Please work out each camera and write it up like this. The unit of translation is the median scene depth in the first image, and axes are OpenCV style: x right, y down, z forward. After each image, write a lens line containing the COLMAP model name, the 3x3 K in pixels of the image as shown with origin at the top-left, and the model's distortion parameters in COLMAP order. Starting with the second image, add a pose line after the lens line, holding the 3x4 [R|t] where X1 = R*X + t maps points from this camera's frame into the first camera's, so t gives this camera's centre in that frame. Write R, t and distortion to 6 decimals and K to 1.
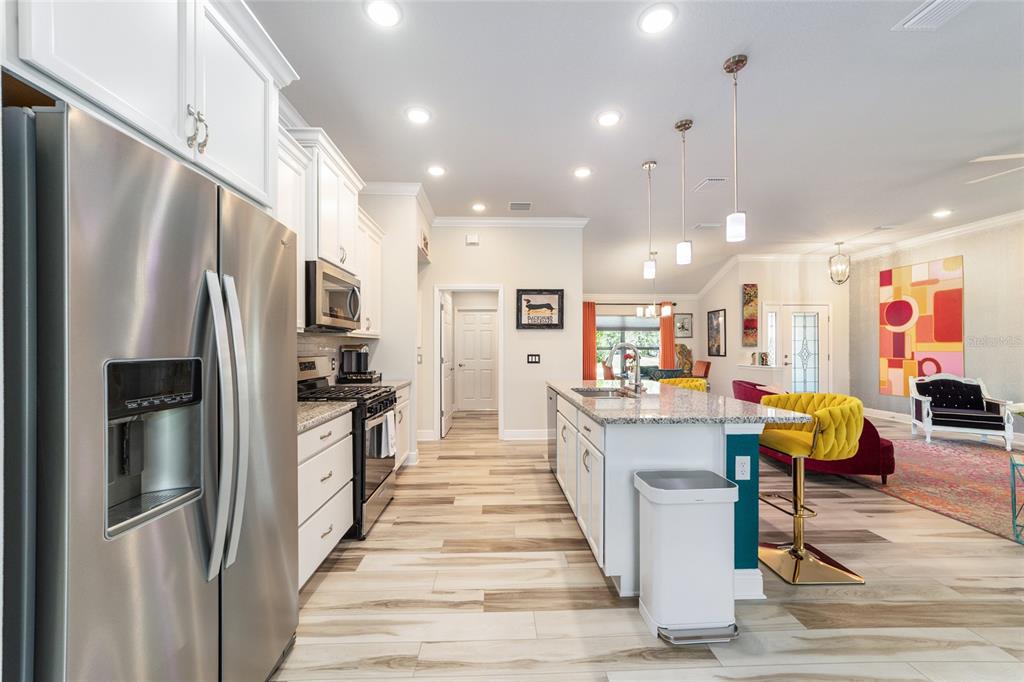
lens RADIAL K [[398.3, 0, 508.7], [0, 398.3, 348.4], [0, 0, 1]] dist [-0.007186, 0.001742]
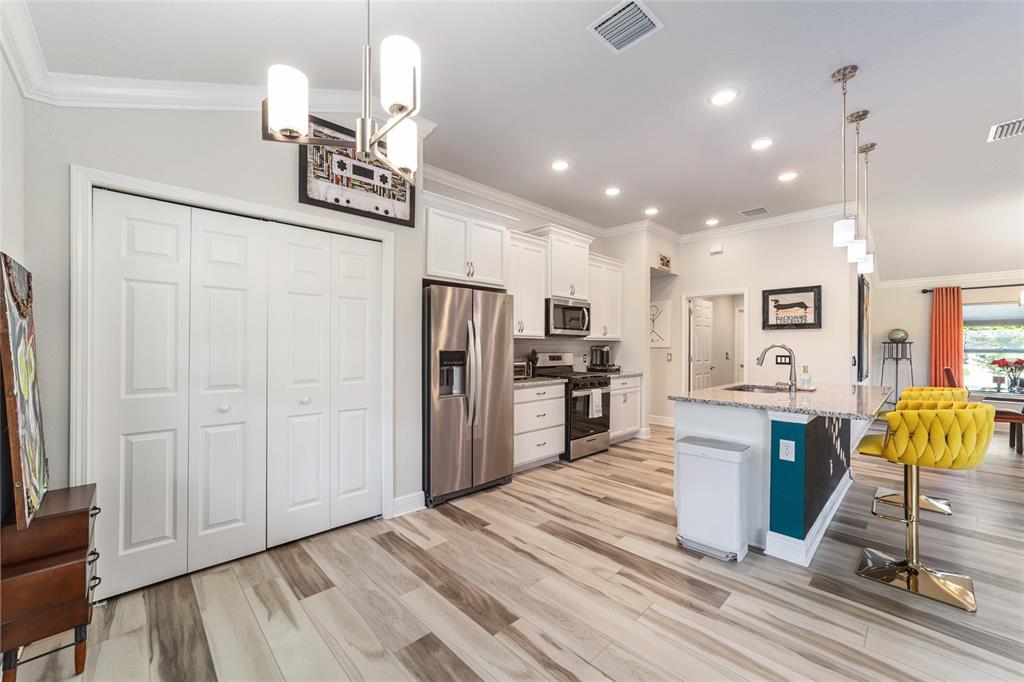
lens RADIAL K [[398.3, 0, 503.8], [0, 398.3, 347.7], [0, 0, 1]] dist [-0.007186, 0.001742]
pose [[0.663533, 0.006739, -0.748116, 0.416411], [-0.007362, 0.999970, 0.002479, -0.001383], [0.748111, 0.003863, 0.663563, -0.194323]]
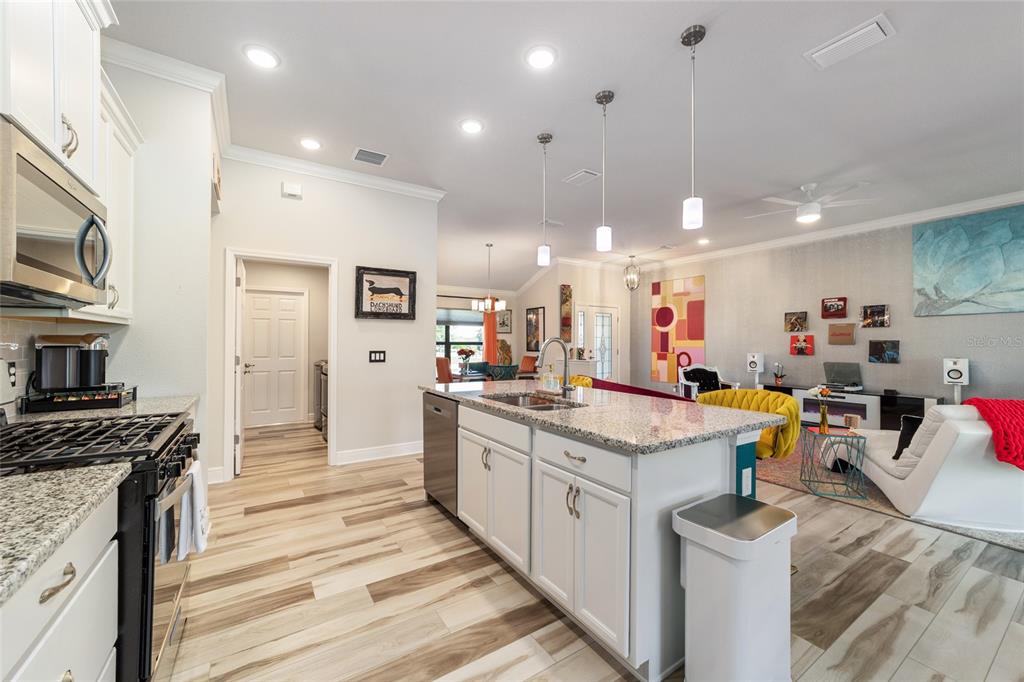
lens RADIAL K [[398.3, 0, 507.8], [0, 398.3, 341.1], [0, 0, 1]] dist [-0.007186, 0.001742]
pose [[0.860456, 0.007330, 0.509471, -0.145159], [-0.004615, 0.999968, -0.006592, -0.000414], [-0.509503, 0.003321, 0.860462, 0.236337]]
